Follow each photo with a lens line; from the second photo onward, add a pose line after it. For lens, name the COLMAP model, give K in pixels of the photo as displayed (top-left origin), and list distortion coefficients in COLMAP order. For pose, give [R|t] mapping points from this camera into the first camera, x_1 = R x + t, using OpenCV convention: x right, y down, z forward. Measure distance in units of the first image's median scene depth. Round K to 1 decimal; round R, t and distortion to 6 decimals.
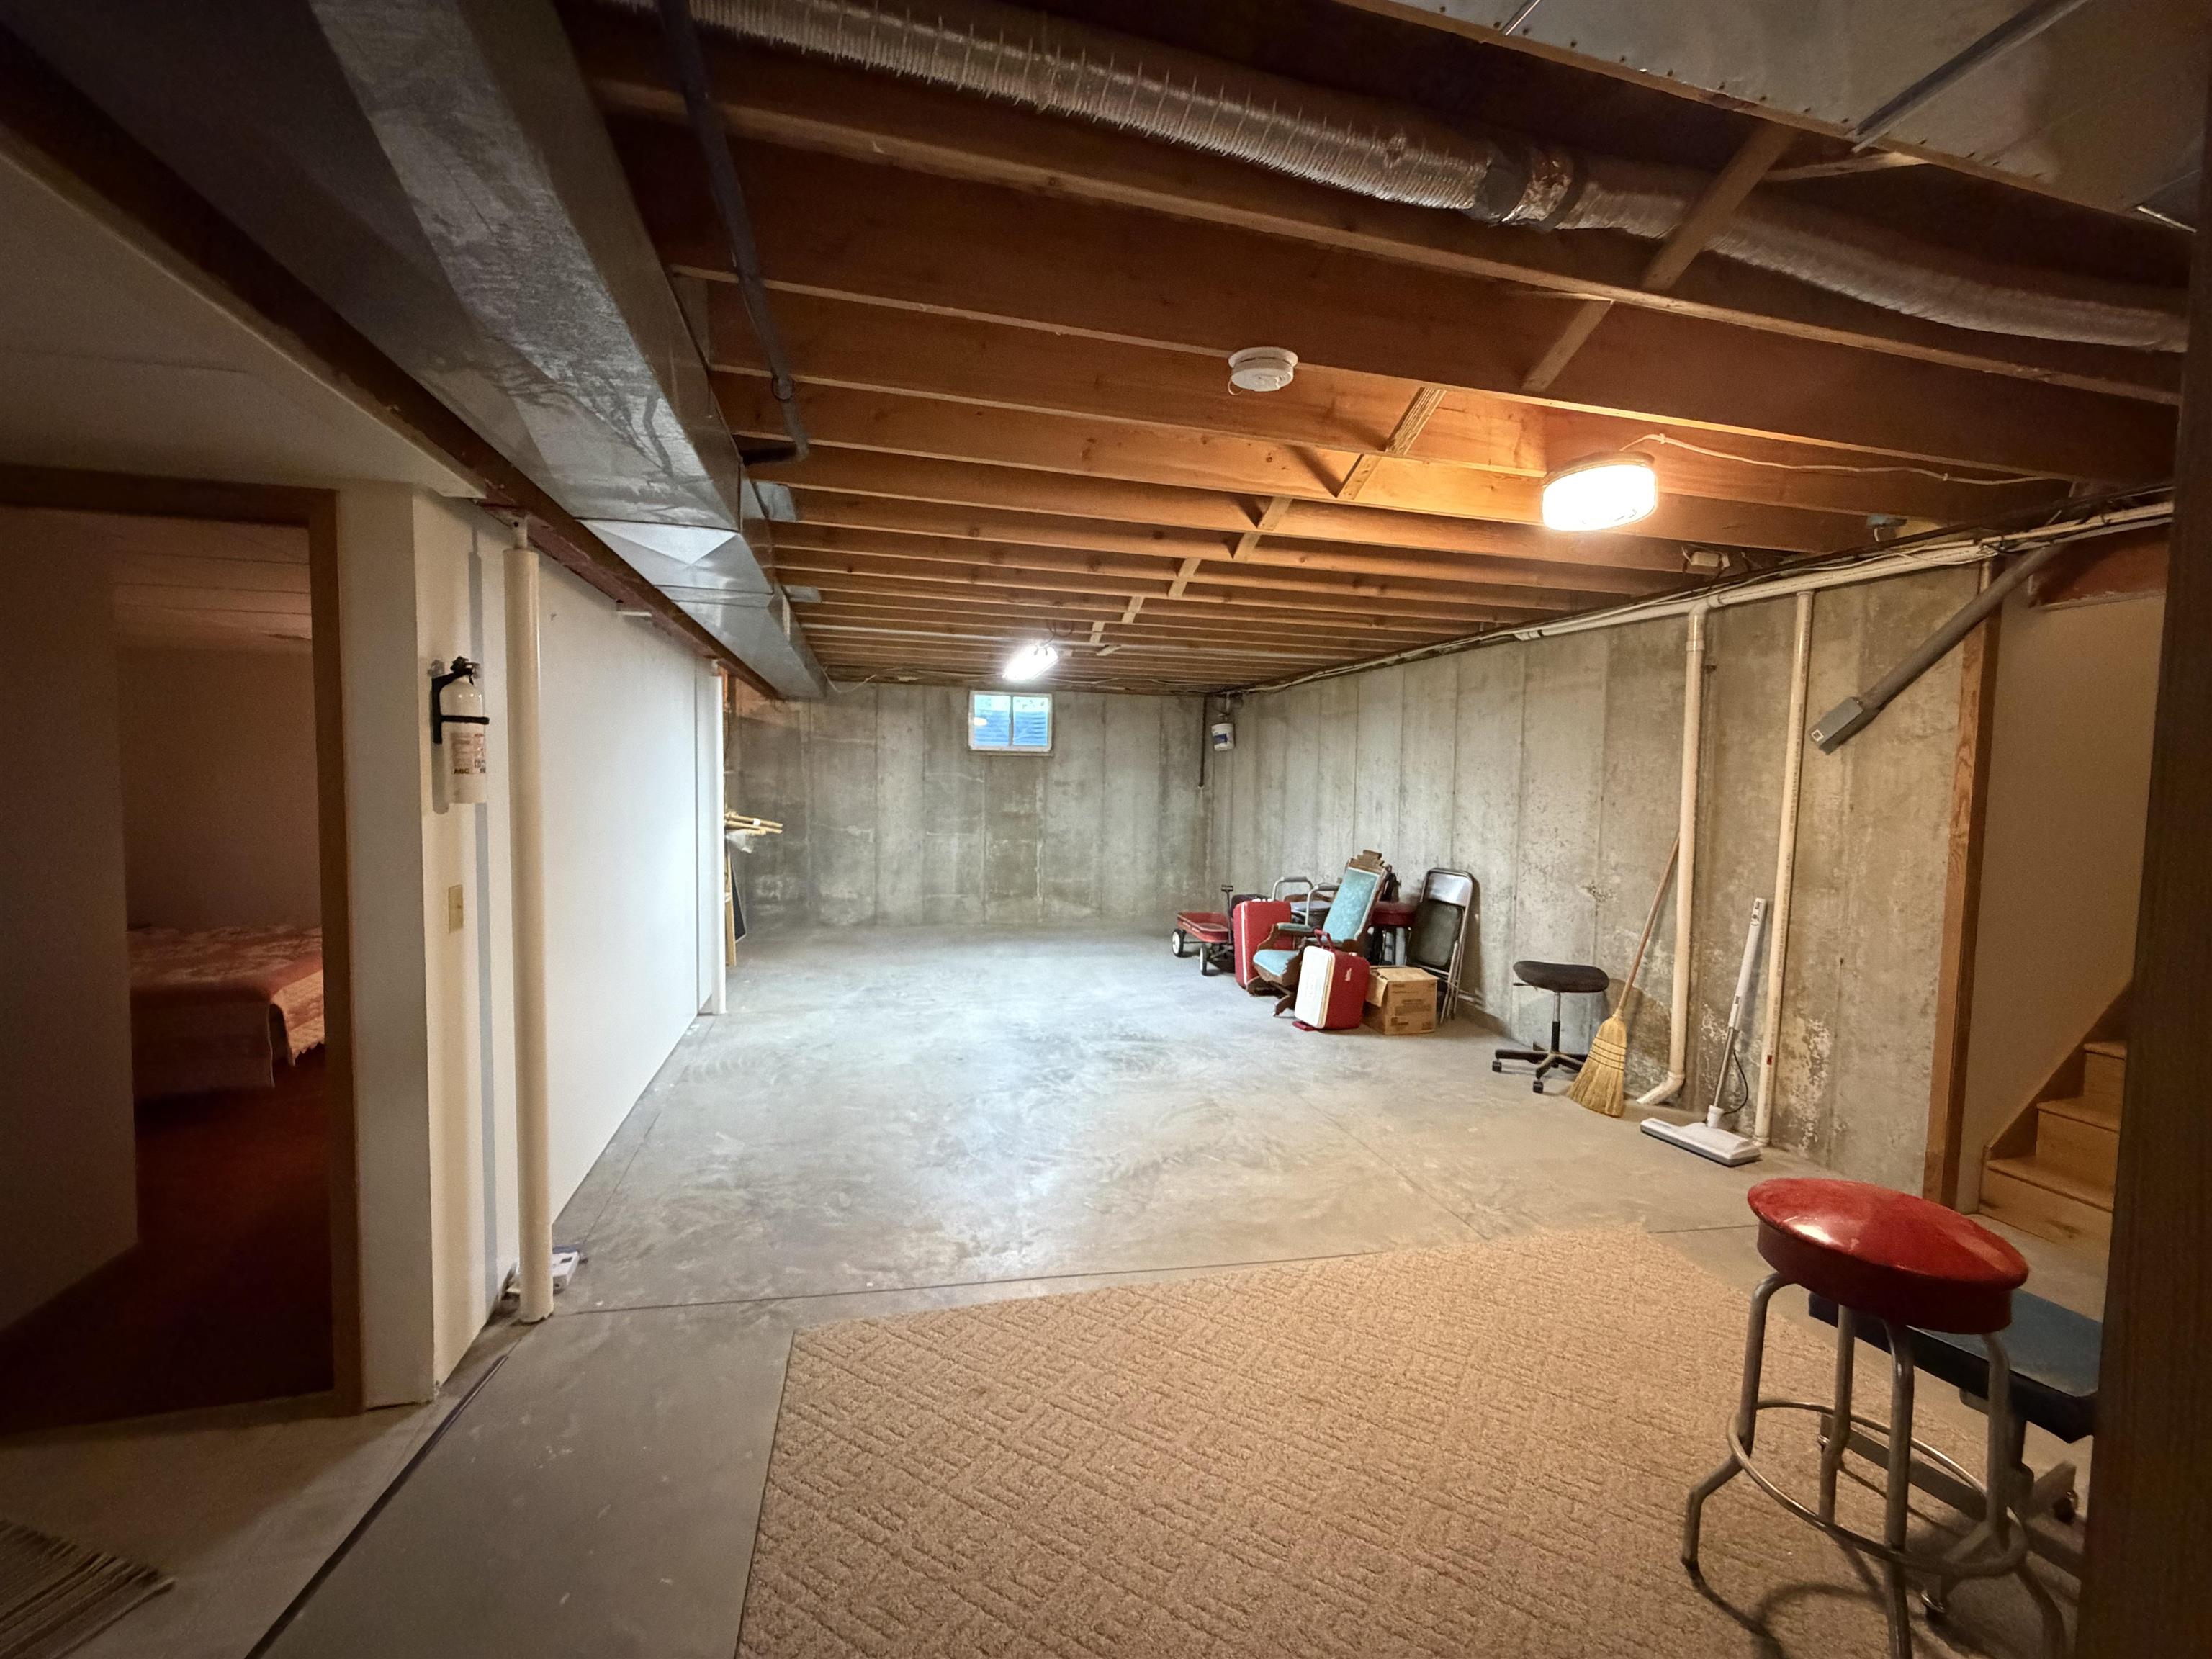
lens RADIAL K [[885.7, 0, 1106.0], [0, 885.7, 829.5], [0, 0, 1]] dist [-0.000298, -0.000049]
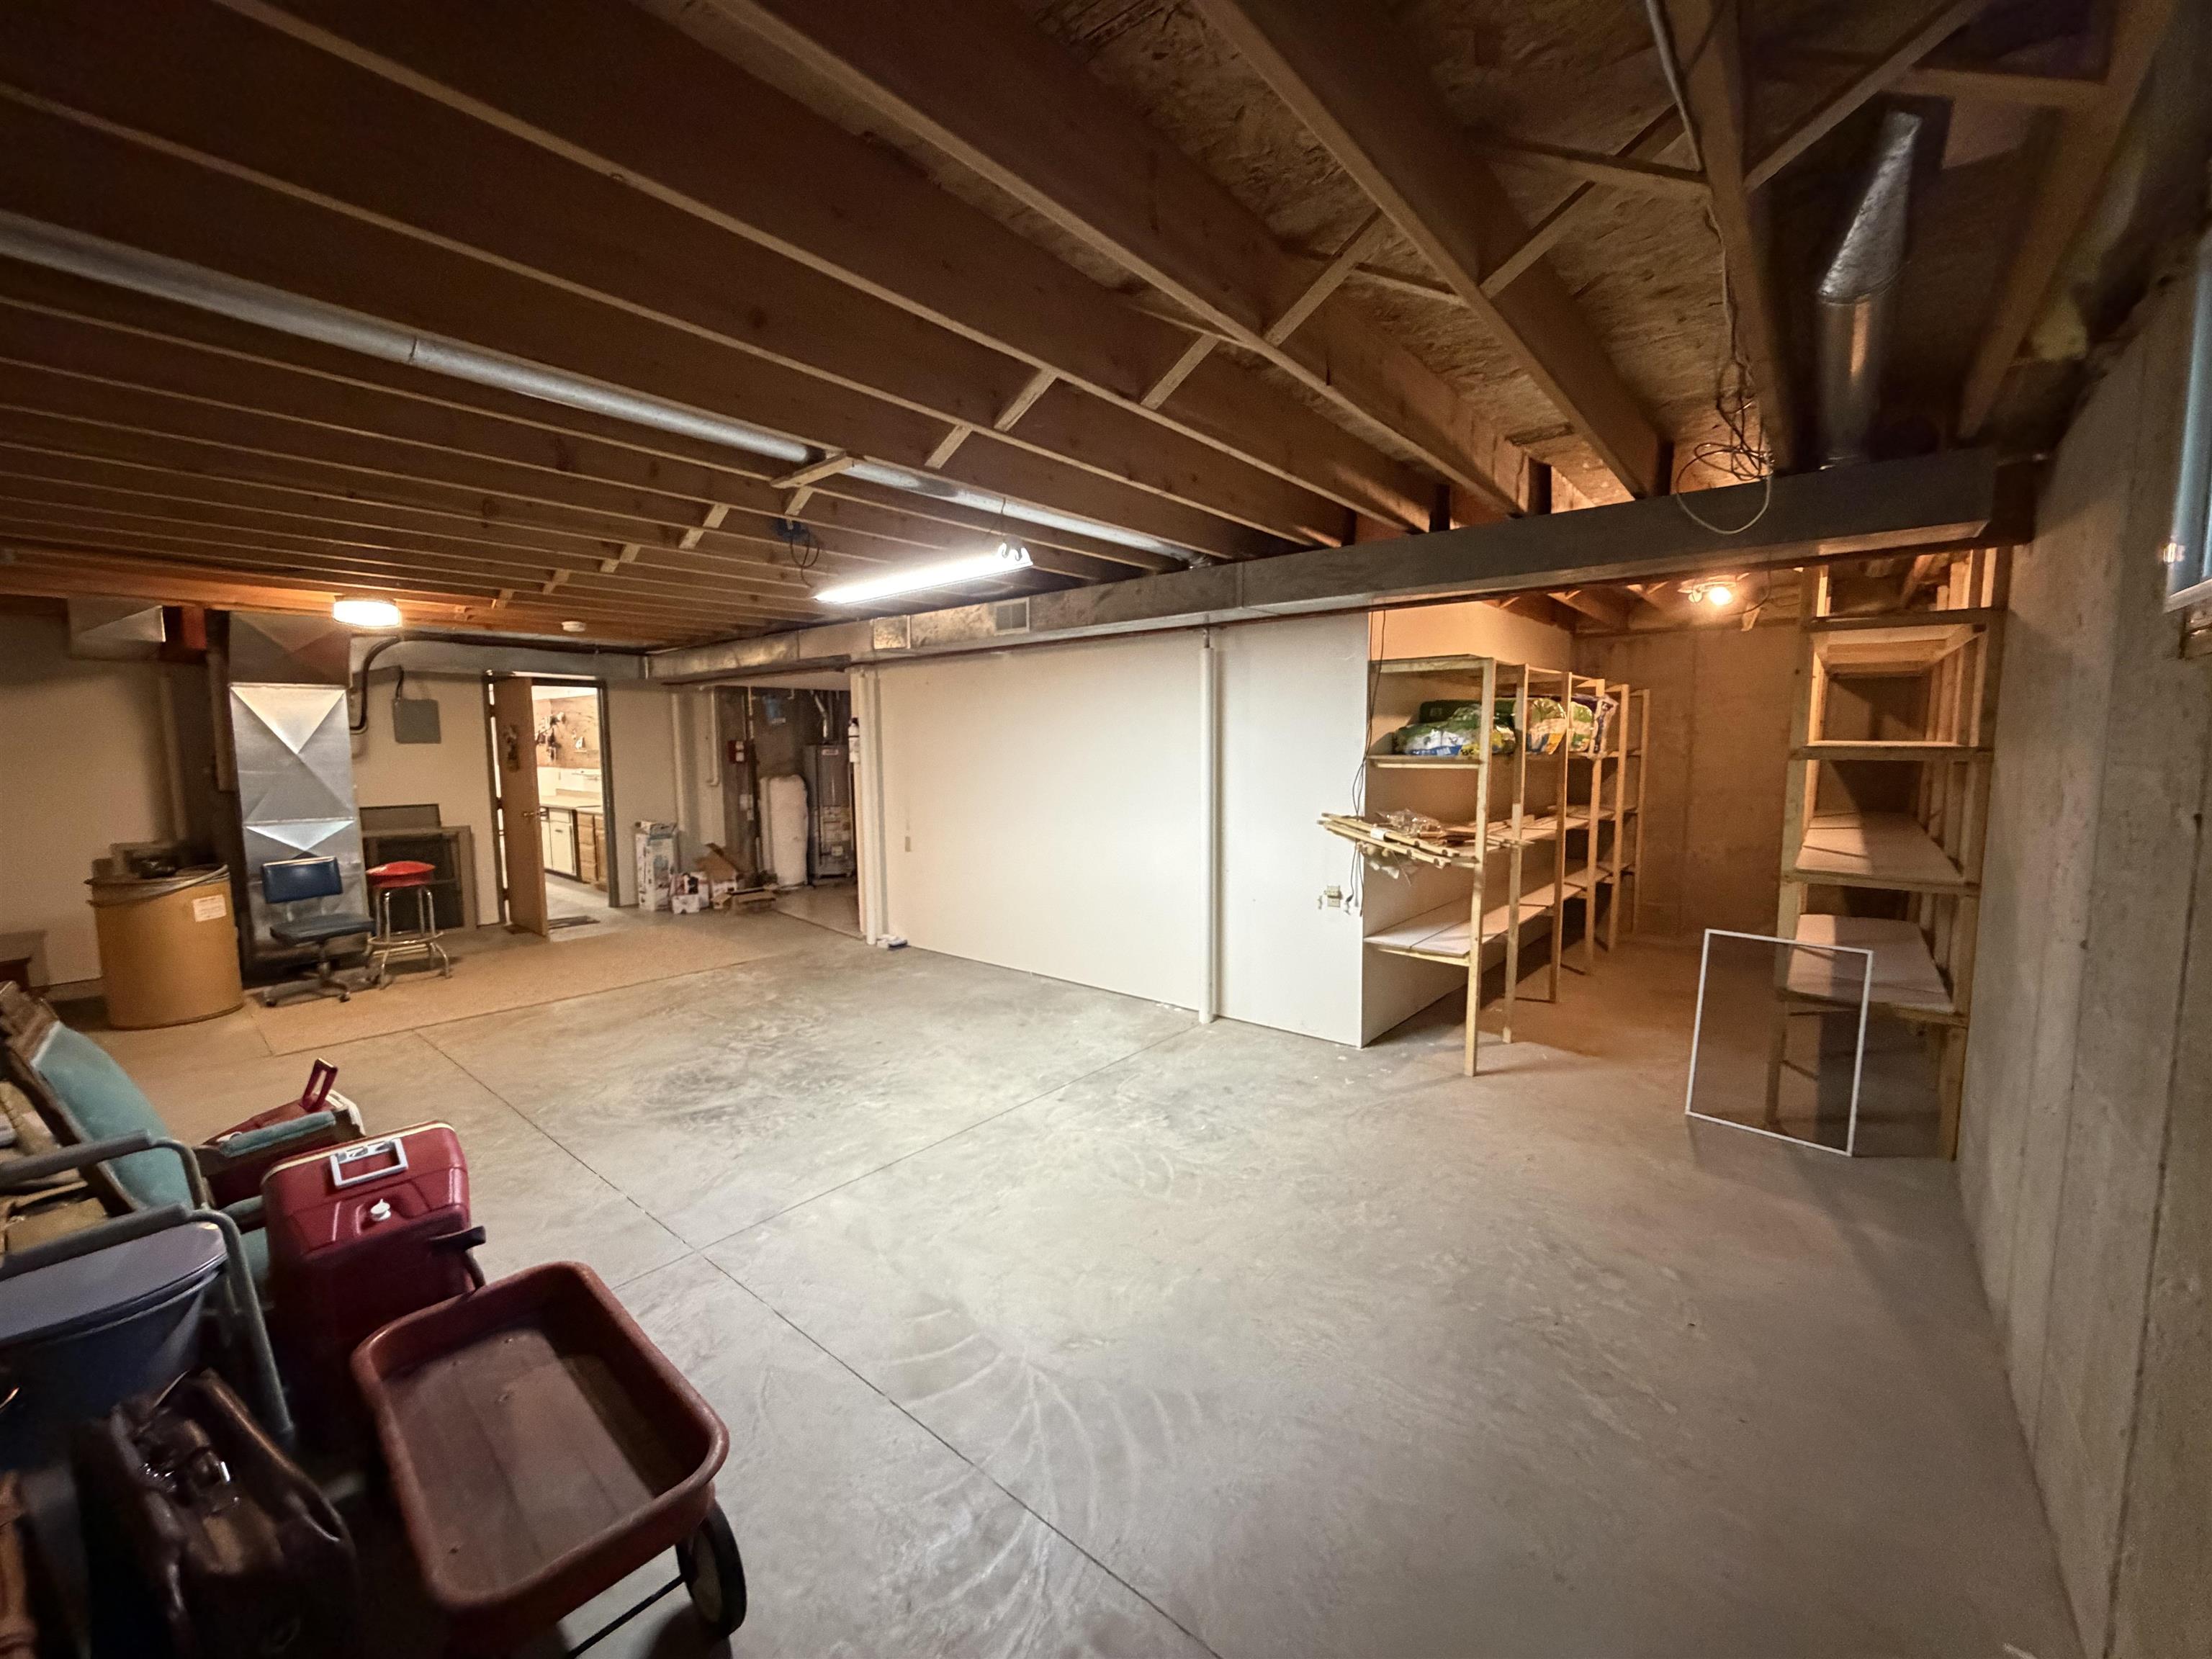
lens RADIAL K [[885.7, 0, 1106.0], [0, 885.7, 829.5], [0, 0, 1]] dist [-0.000298, -0.000049]
pose [[-0.820466, 0.041366, -0.570197, 0.181119], [-0.041199, 0.990507, 0.131141, -0.117356], [0.570209, 0.131088, -0.810973, 1.886920]]
